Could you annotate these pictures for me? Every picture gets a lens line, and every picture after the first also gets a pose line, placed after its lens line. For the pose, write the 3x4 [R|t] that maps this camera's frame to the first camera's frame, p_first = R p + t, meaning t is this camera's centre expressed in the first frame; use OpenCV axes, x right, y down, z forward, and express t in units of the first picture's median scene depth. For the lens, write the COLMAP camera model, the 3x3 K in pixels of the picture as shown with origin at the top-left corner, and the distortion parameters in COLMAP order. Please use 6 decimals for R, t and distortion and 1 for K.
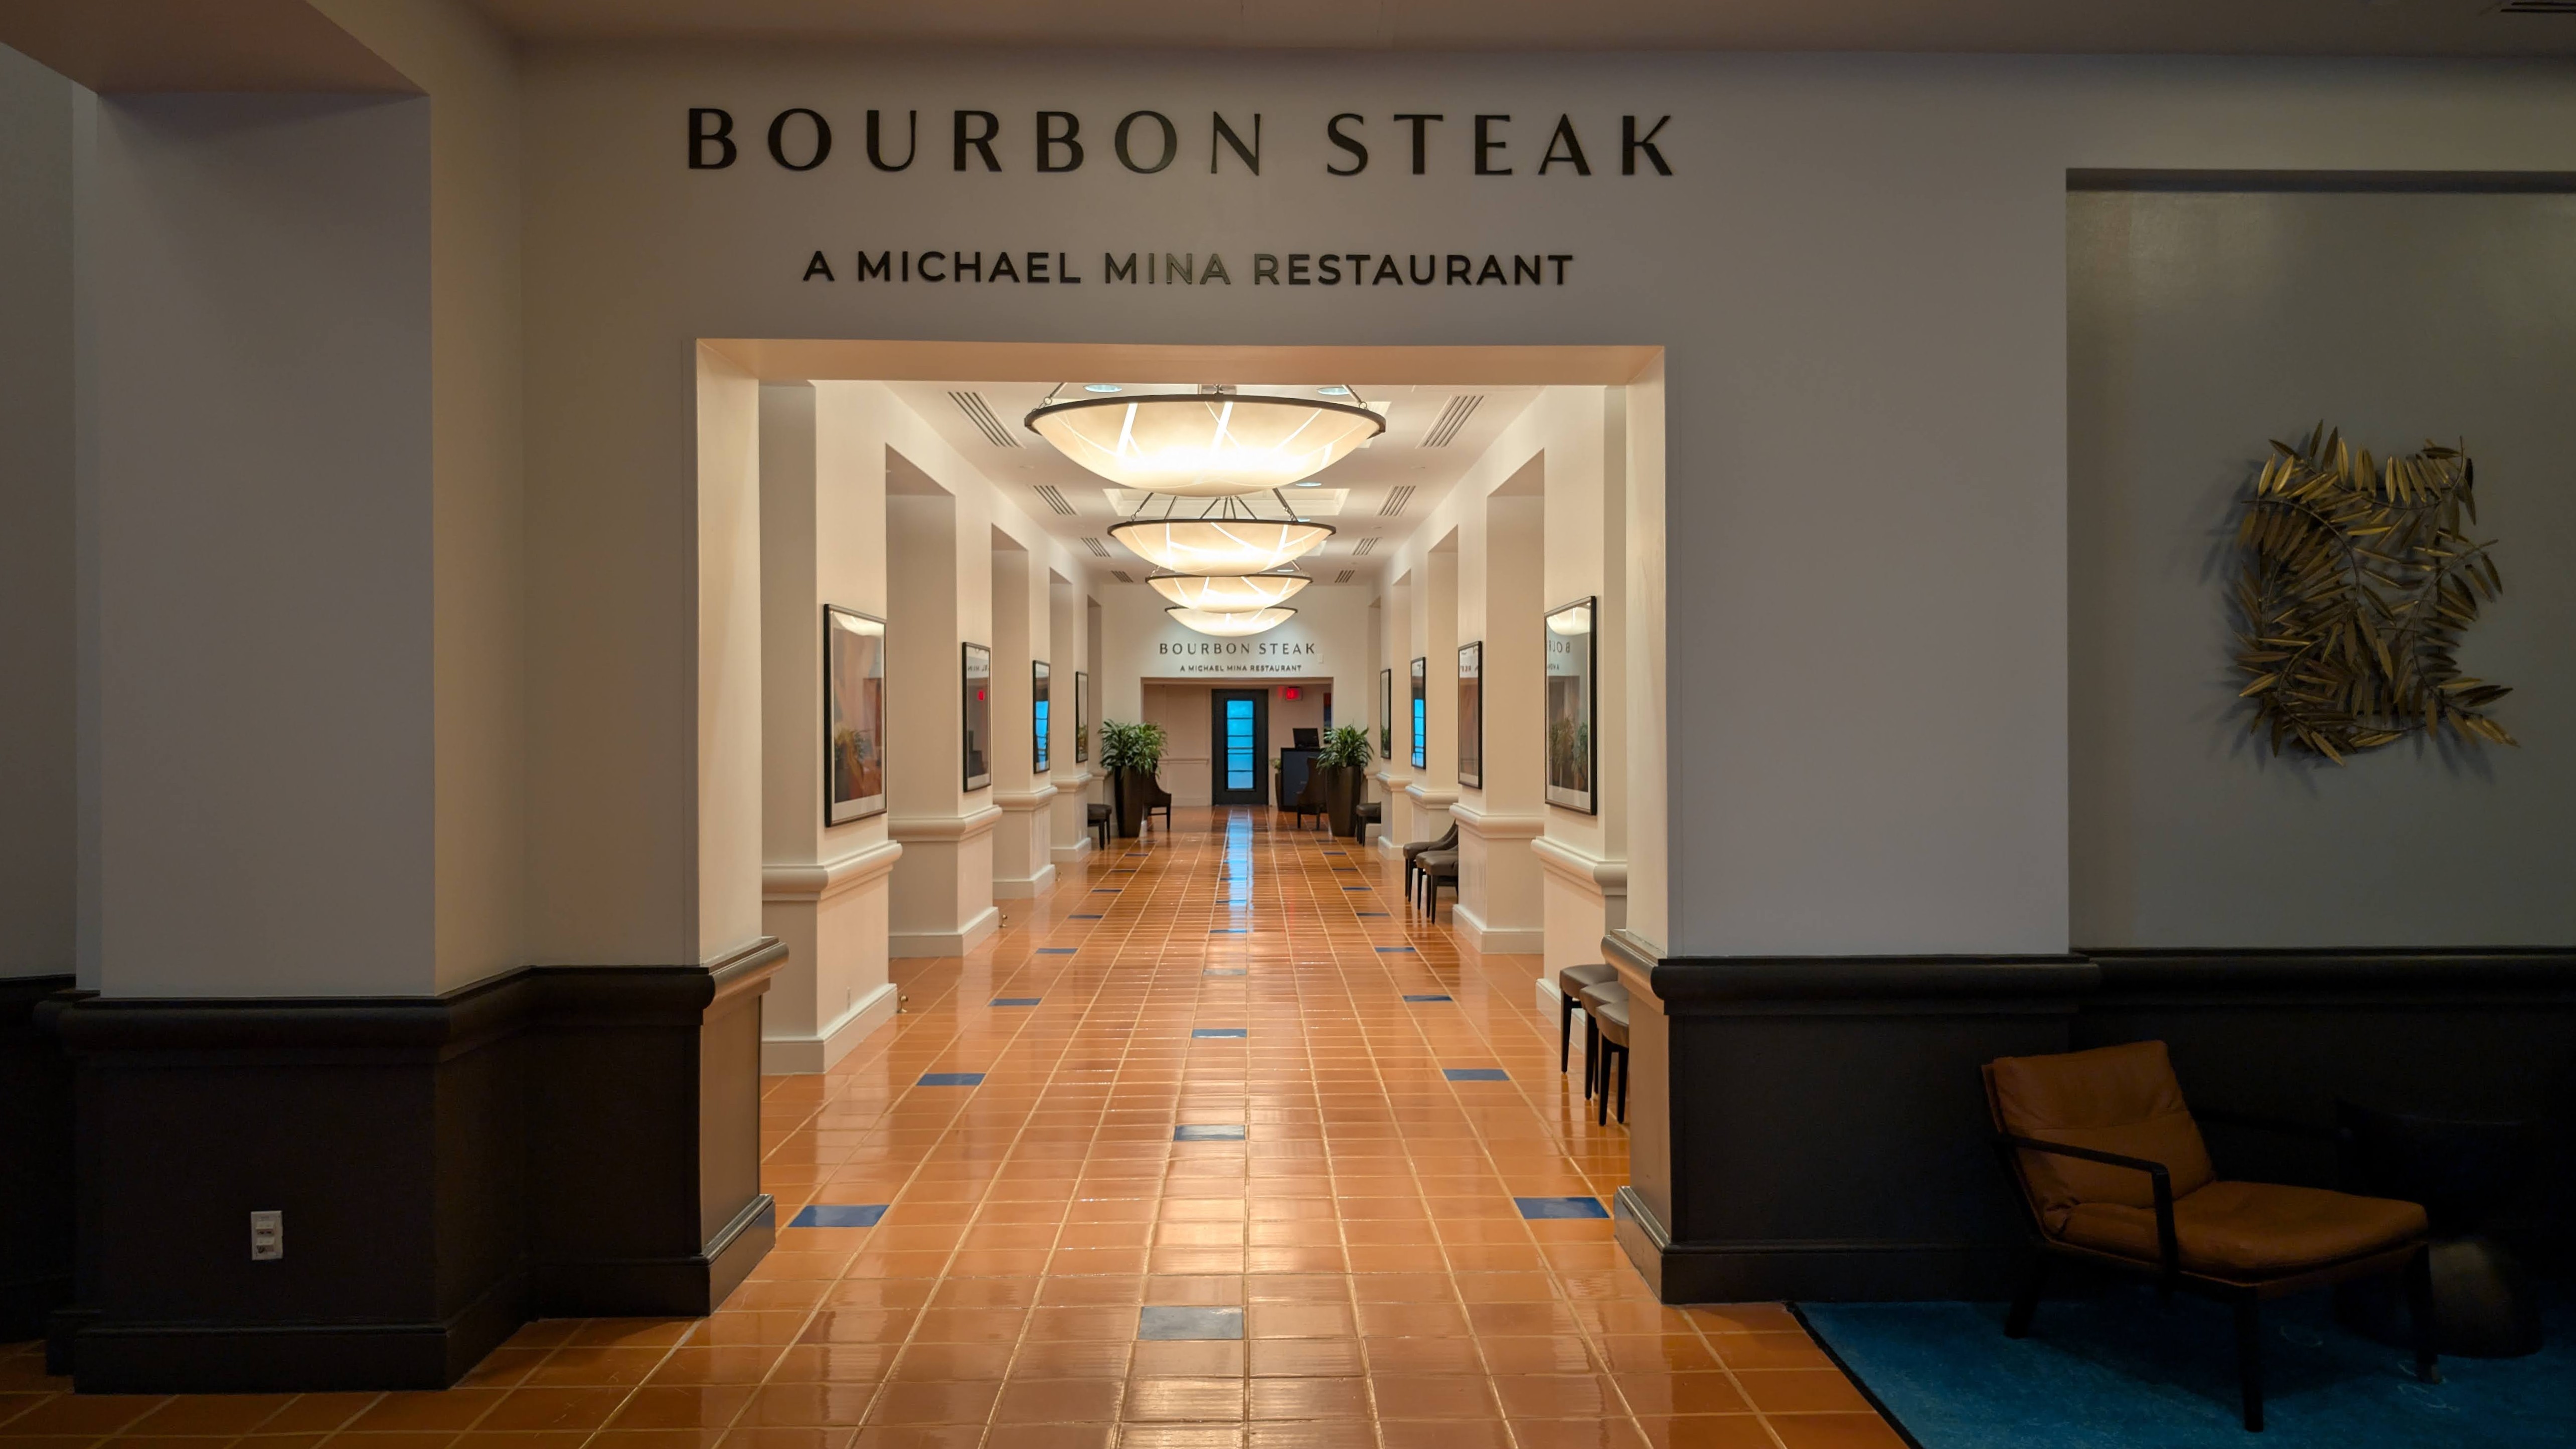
lens RADIAL K [[1868.2, 0, 1288.0], [0, 1868.2, 724.5], [0, 0, 1]] dist [-0.000364, -0.000115]
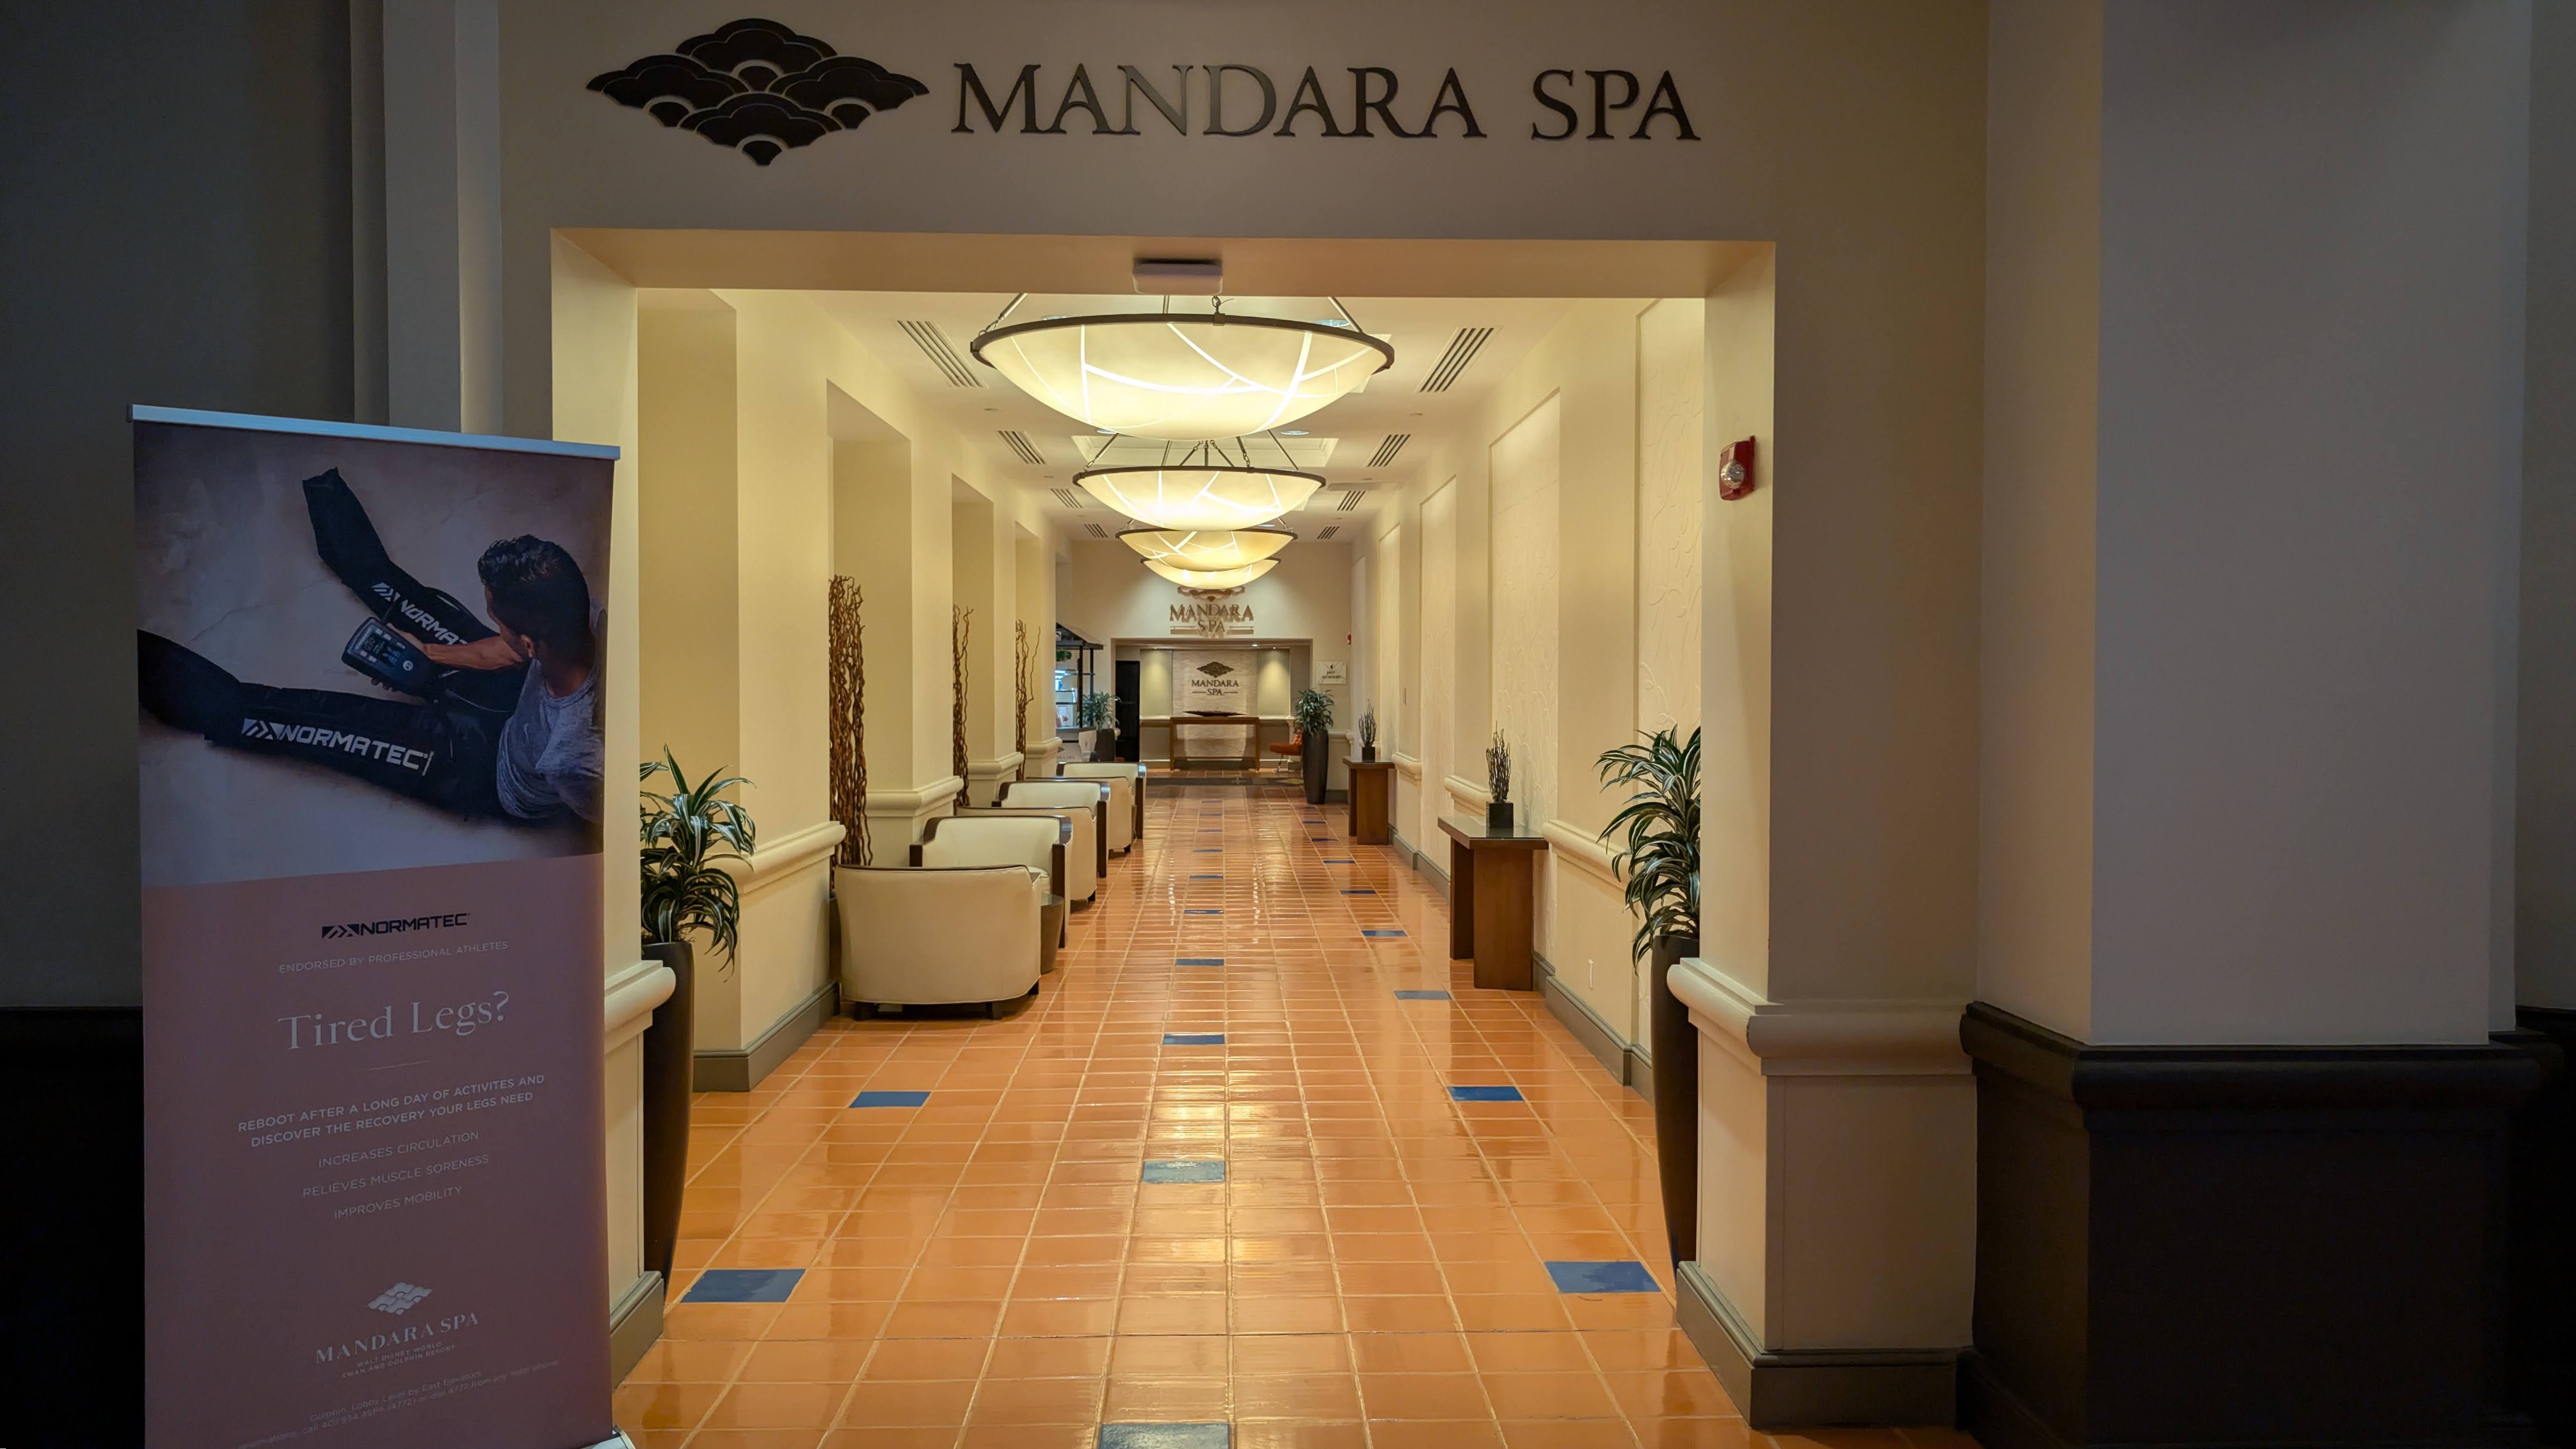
lens RADIAL K [[1778.8, 0, 1288.0], [0, 1778.8, 724.5], [0, 0, 1]] dist [0.261988, 0.000109]
pose [[0.999890, 0.002473, 0.014651, -0.006661], [-0.002910, 0.999549, 0.029878, -0.012930], [-0.014570, -0.029918, 0.999446, 0.135280]]
